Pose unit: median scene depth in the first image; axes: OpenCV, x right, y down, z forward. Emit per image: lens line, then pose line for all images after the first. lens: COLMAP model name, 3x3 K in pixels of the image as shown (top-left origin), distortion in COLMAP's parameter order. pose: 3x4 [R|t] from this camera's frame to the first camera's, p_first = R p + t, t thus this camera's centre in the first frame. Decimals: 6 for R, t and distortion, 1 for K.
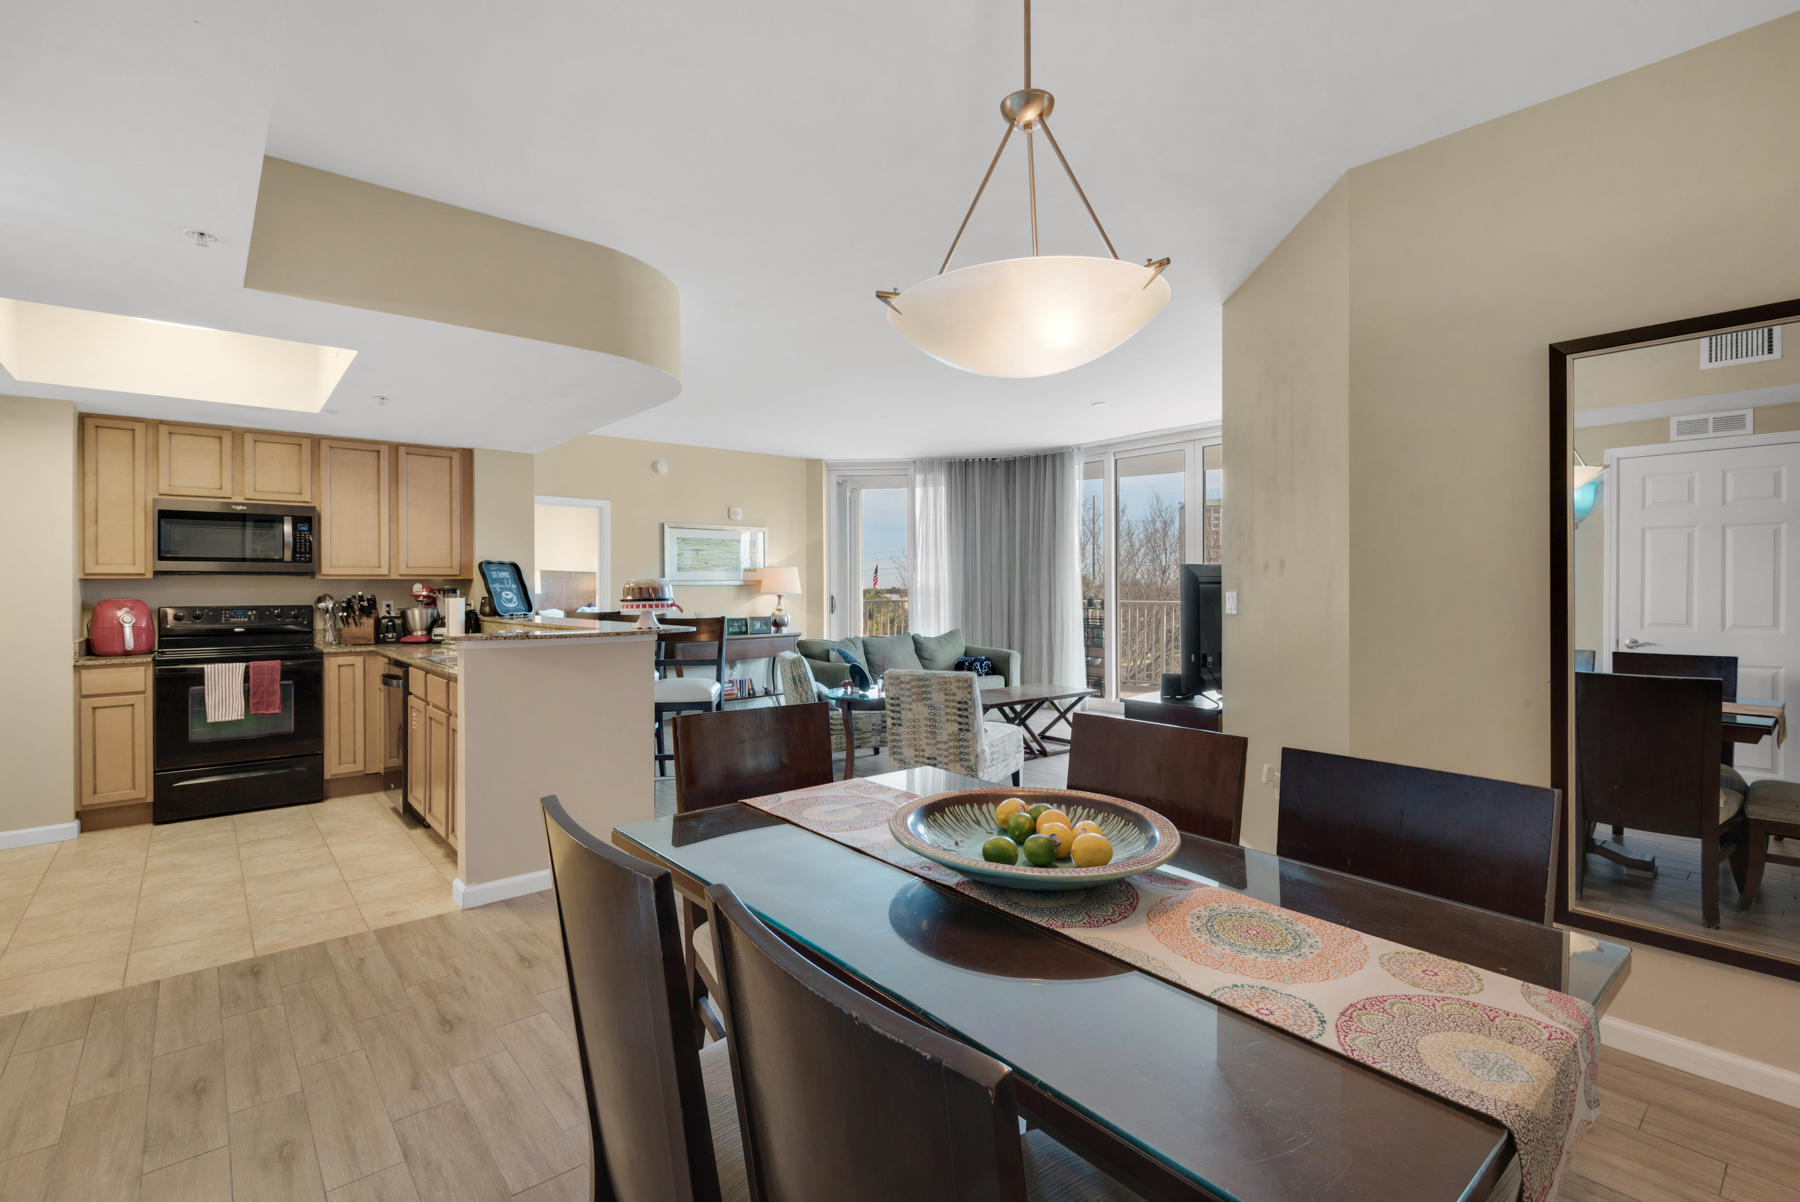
lens RADIAL K [[810.5, 0, 928.2], [0, 810.5, 598.8], [0, 0, 1]] dist [0.020099, -0.012097]
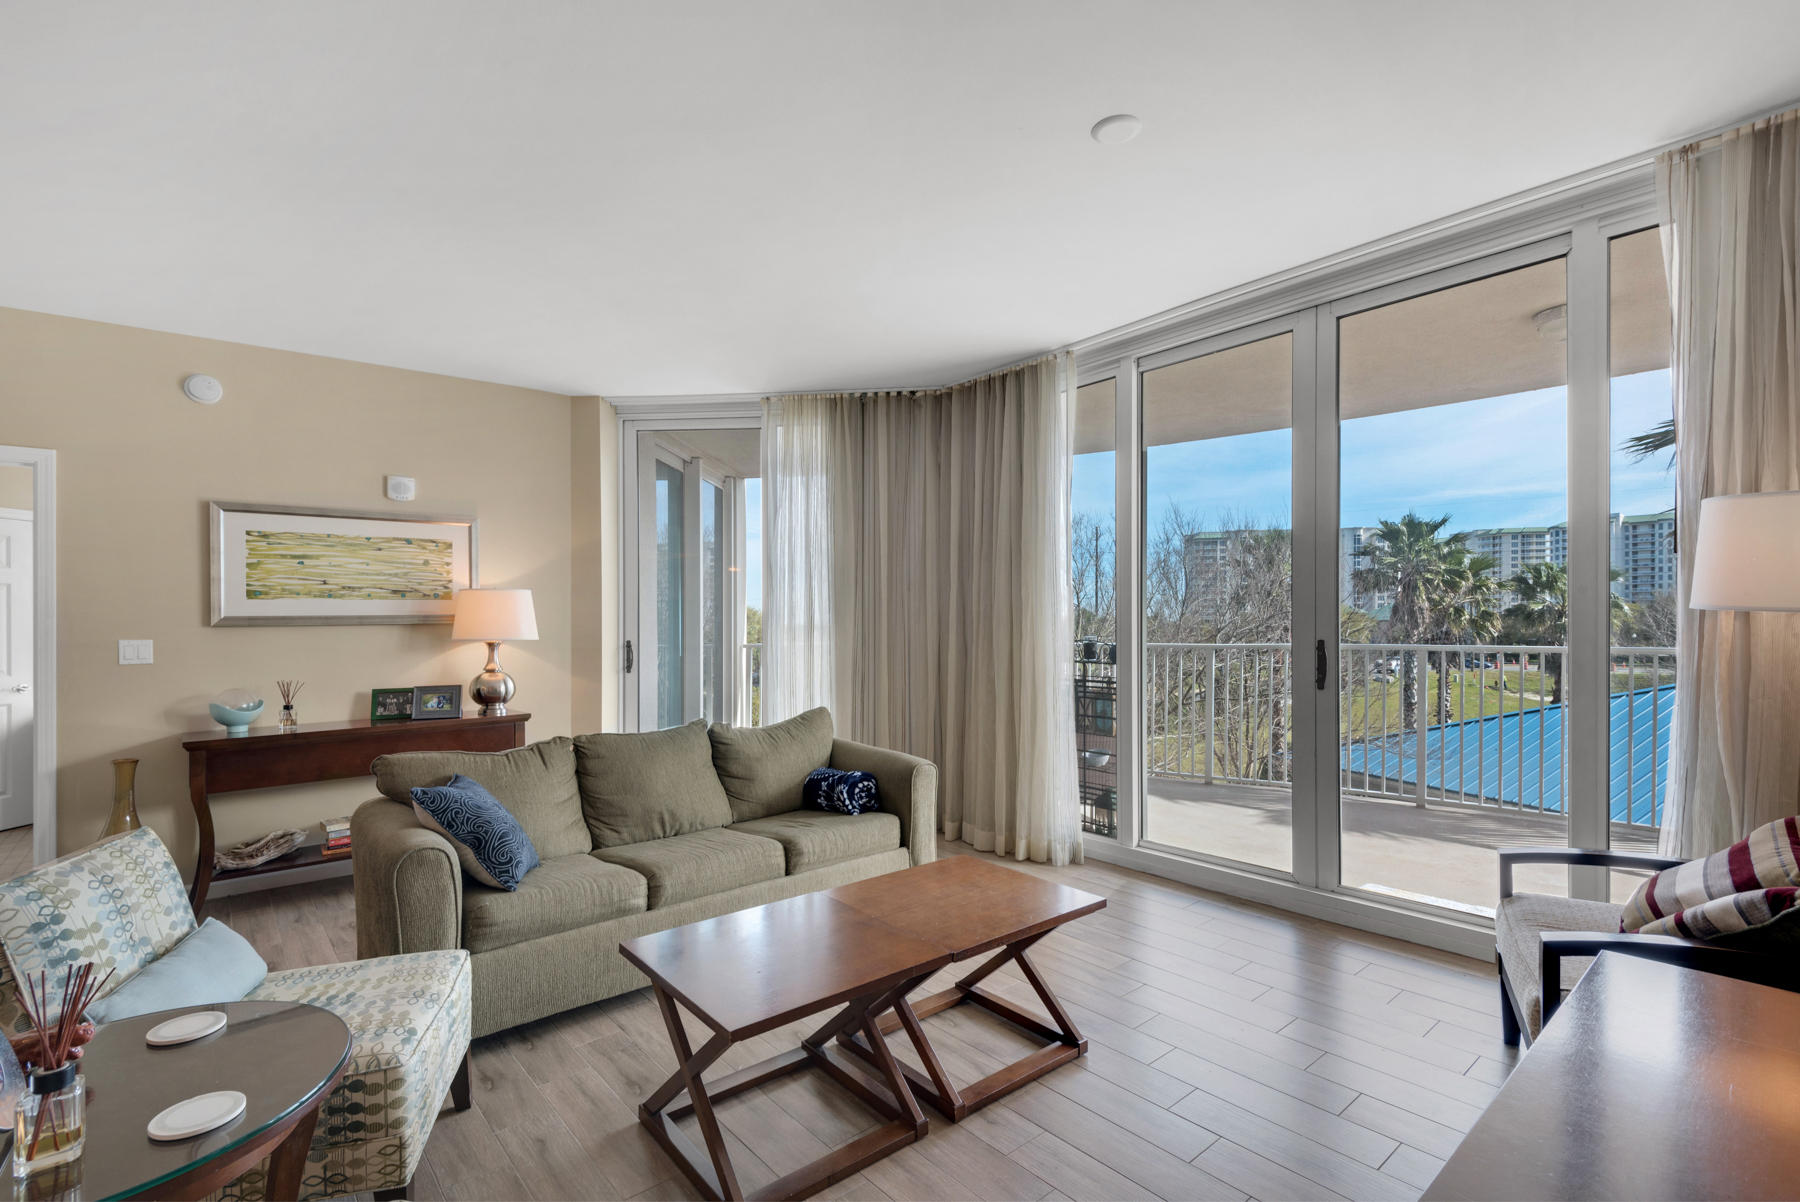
lens RADIAL K [[810.5, 0, 936.1], [0, 810.5, 626.3], [0, 0, 1]] dist [0.020099, -0.012097]
pose [[0.999959, -0.008326, 0.003601, 0.158004], [0.008365, 0.999905, -0.010921, -0.011179], [-0.003510, 0.010951, 0.999934, 0.741033]]
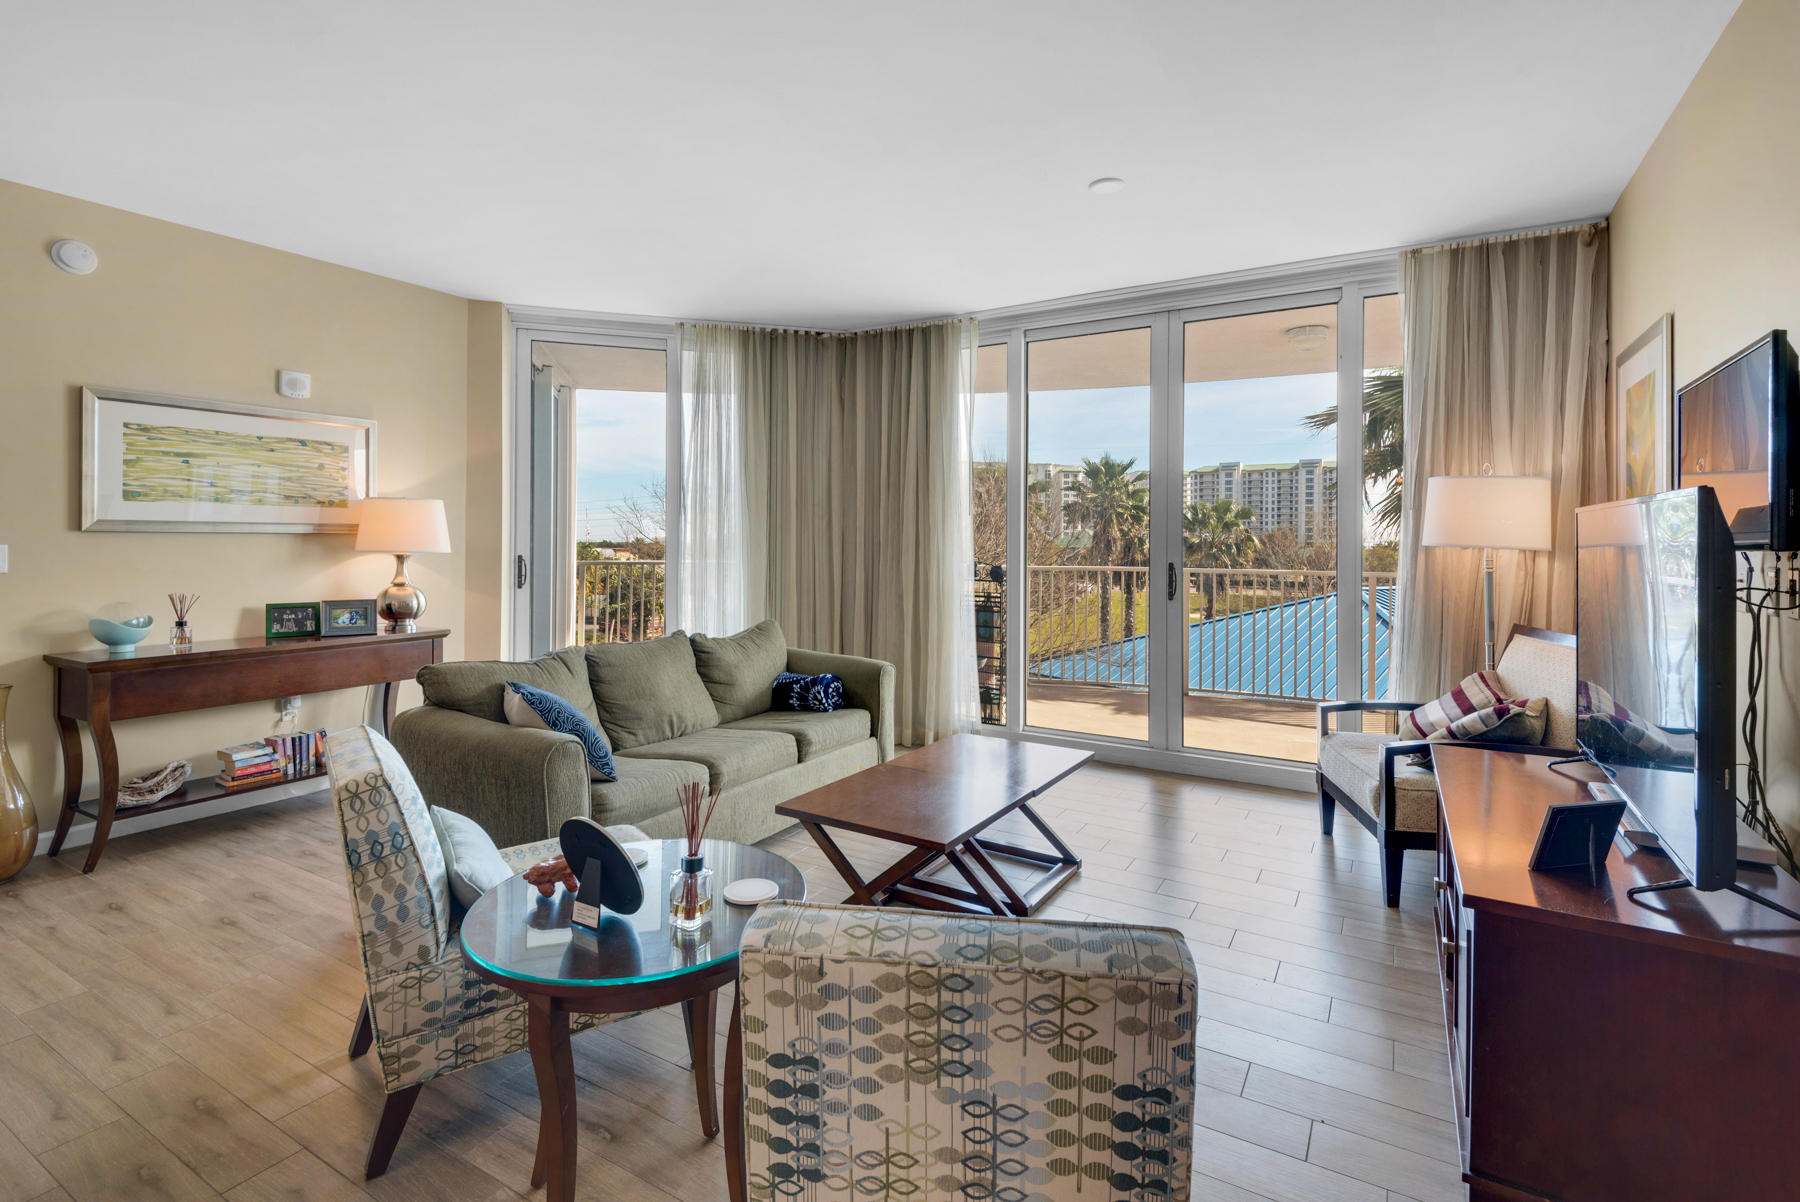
lens RADIAL K [[810.5, 0, 931.5], [0, 810.5, 543.7], [0, 0, 1]] dist [0.020099, -0.012097]
pose [[0.942892, 0.012286, 0.332873, -0.067933], [-0.007672, 0.999855, -0.015172, -0.010210], [-0.333012, 0.011752, 0.942849, 0.659603]]
